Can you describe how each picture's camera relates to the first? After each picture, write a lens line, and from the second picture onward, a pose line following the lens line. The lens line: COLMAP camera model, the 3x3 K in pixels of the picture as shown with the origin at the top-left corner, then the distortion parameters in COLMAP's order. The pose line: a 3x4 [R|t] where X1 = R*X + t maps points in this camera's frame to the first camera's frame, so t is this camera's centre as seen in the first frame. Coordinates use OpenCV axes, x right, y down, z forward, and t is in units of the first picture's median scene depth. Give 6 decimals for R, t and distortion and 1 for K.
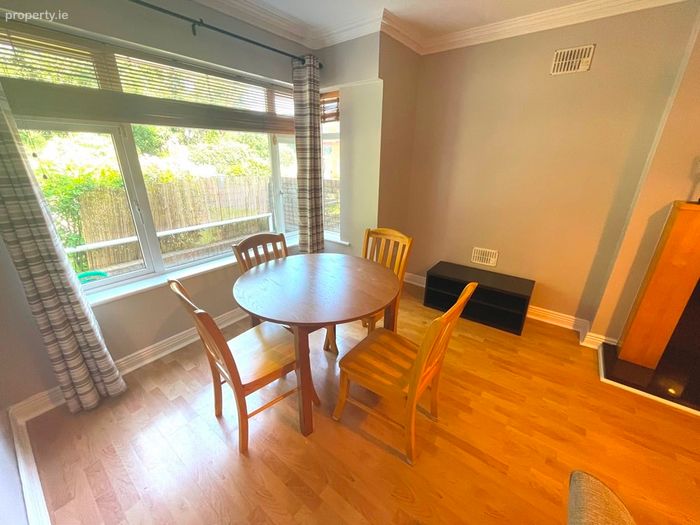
lens RADIAL K [[283.4, 0, 351.1], [0, 283.4, 263.6], [0, 0, 1]] dist [0.003545, -0.000092]
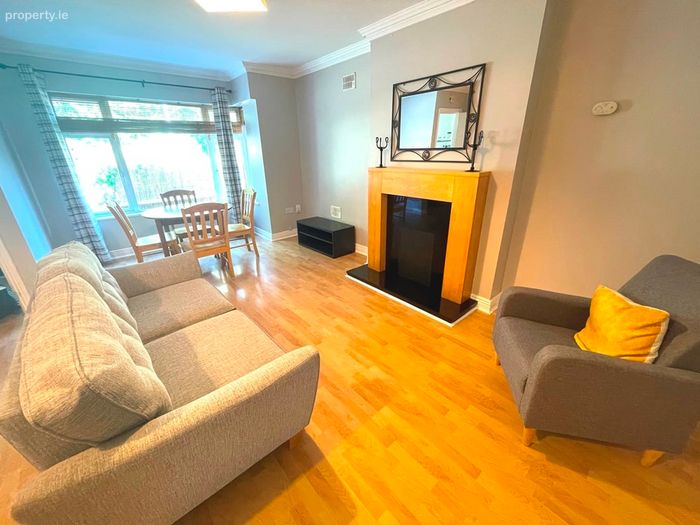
lens RADIAL K [[283.4, 0, 349.8], [0, 283.4, 262.8], [0, 0, 1]] dist [0.003545, -0.000092]
pose [[0.977642, 0.051513, -0.203869, 1.126581], [-0.047581, 0.998575, 0.024149, 0.264650], [0.204823, -0.013908, 0.978700, -0.574677]]
